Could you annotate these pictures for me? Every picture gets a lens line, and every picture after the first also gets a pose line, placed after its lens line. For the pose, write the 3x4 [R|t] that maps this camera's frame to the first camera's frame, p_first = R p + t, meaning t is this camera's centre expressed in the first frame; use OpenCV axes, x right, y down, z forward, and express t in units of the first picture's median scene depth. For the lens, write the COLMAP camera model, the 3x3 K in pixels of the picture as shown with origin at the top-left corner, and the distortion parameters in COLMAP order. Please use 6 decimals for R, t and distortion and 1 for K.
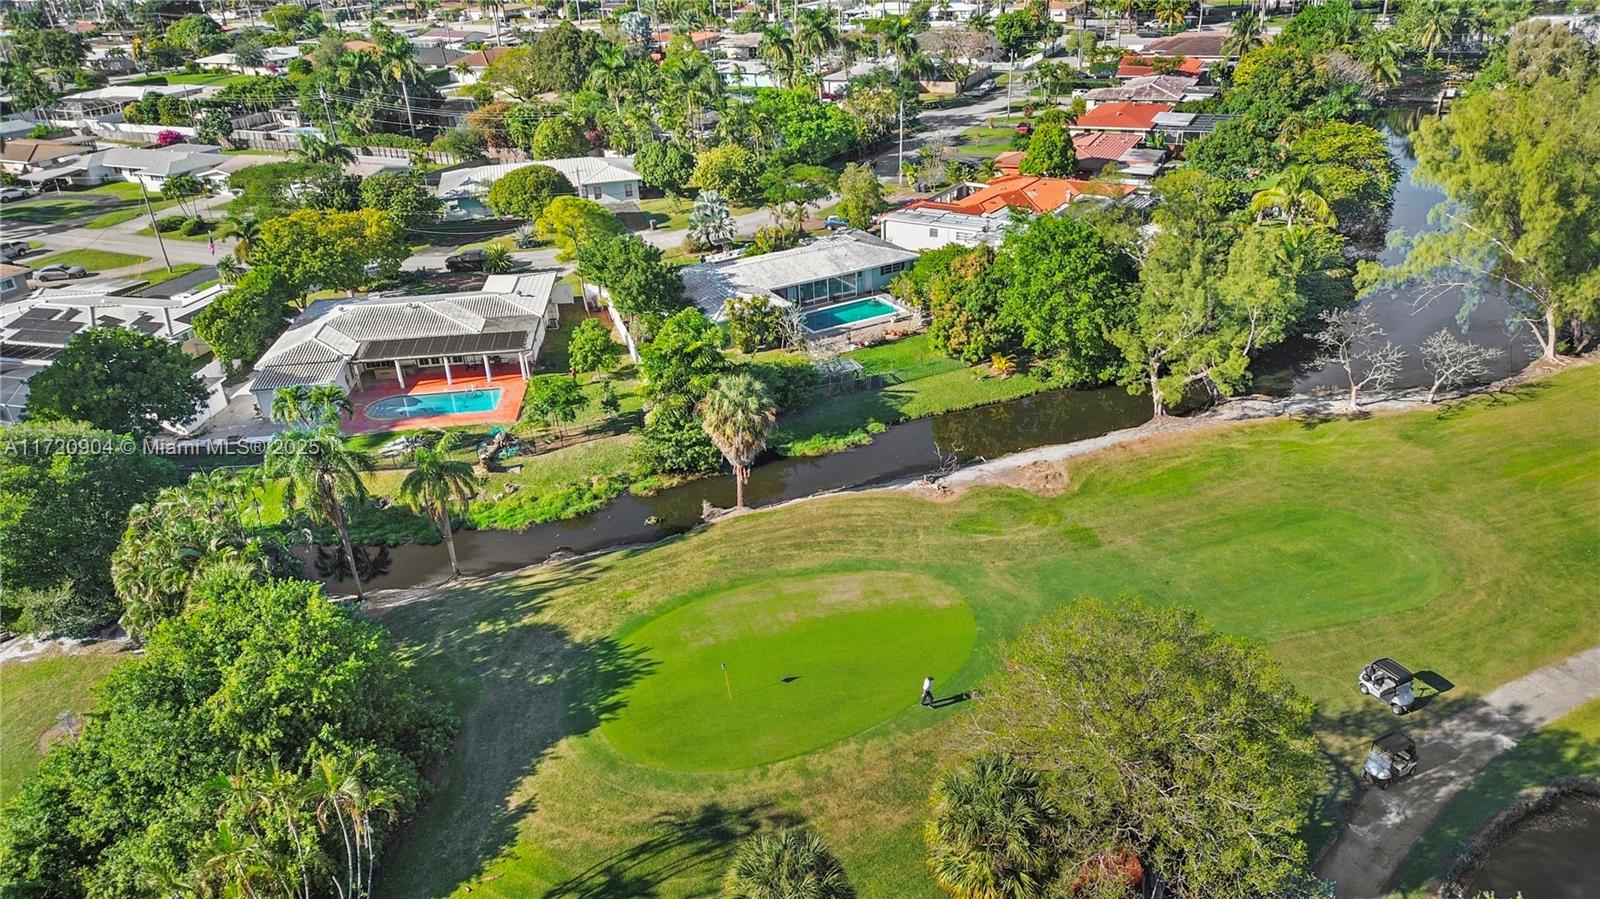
lens RADIAL K [[1133.2, 0, 800.0], [0, 1133.2, 449.5], [0, 0, 1]] dist [0.129394, -0.224423]
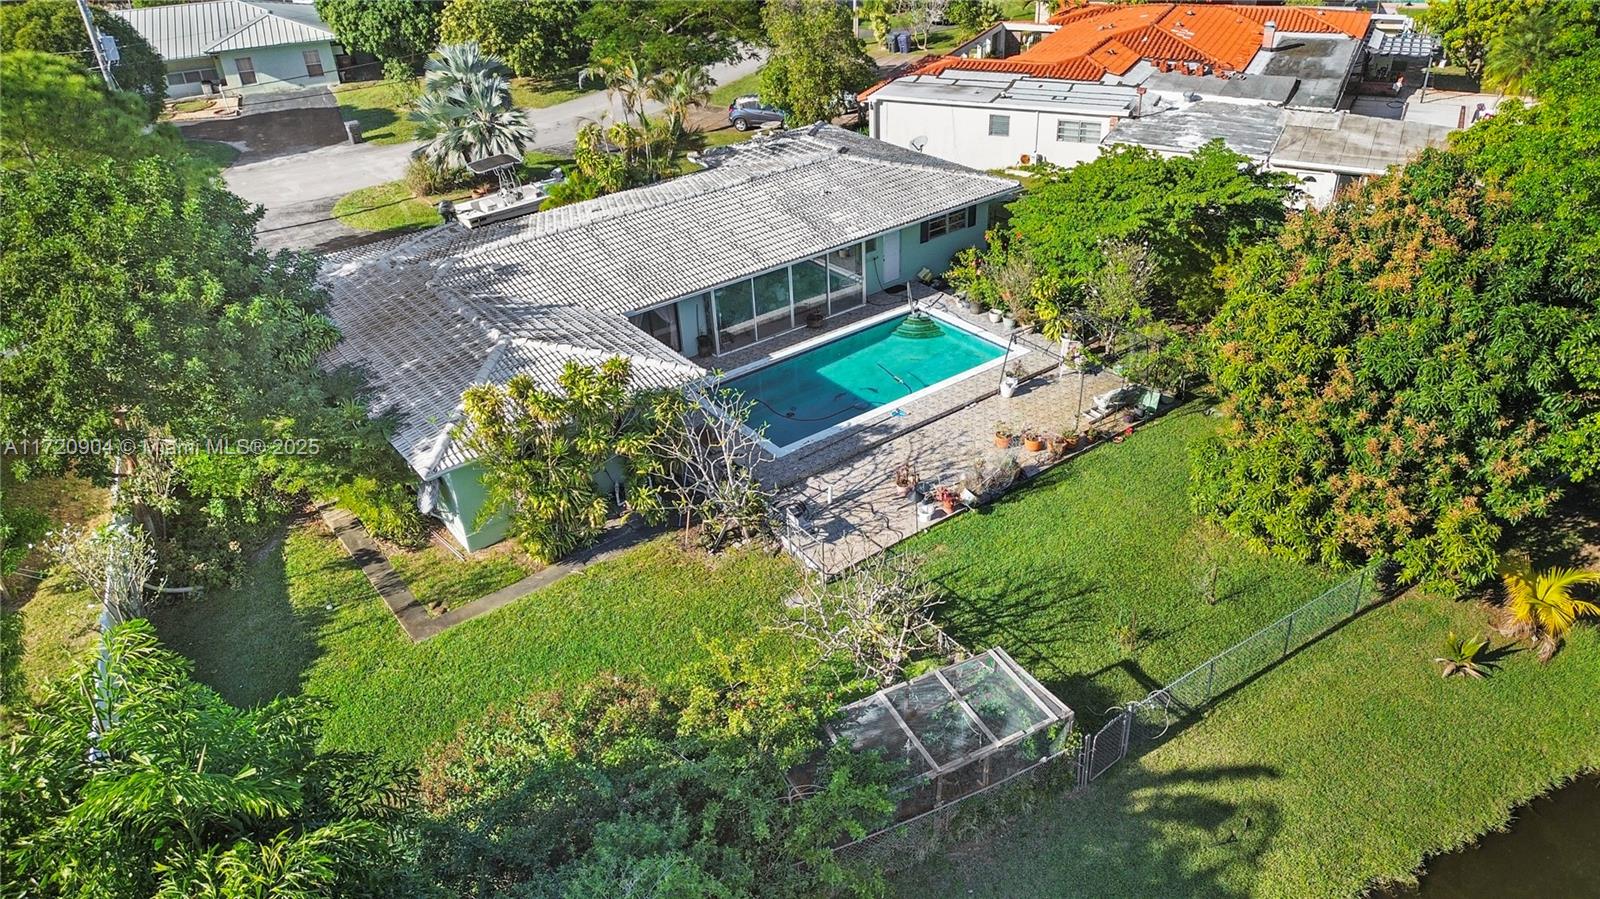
lens RADIAL K [[1136.5, 0, 800.0], [0, 1136.5, 449.5], [0, 0, 1]] dist [0.045227, -0.027087]
pose [[0.990496, -0.069516, 0.118677, -0.018067], [0.060437, 0.995083, 0.078464, -0.121734], [-0.123548, -0.070546, 0.989828, 0.654445]]
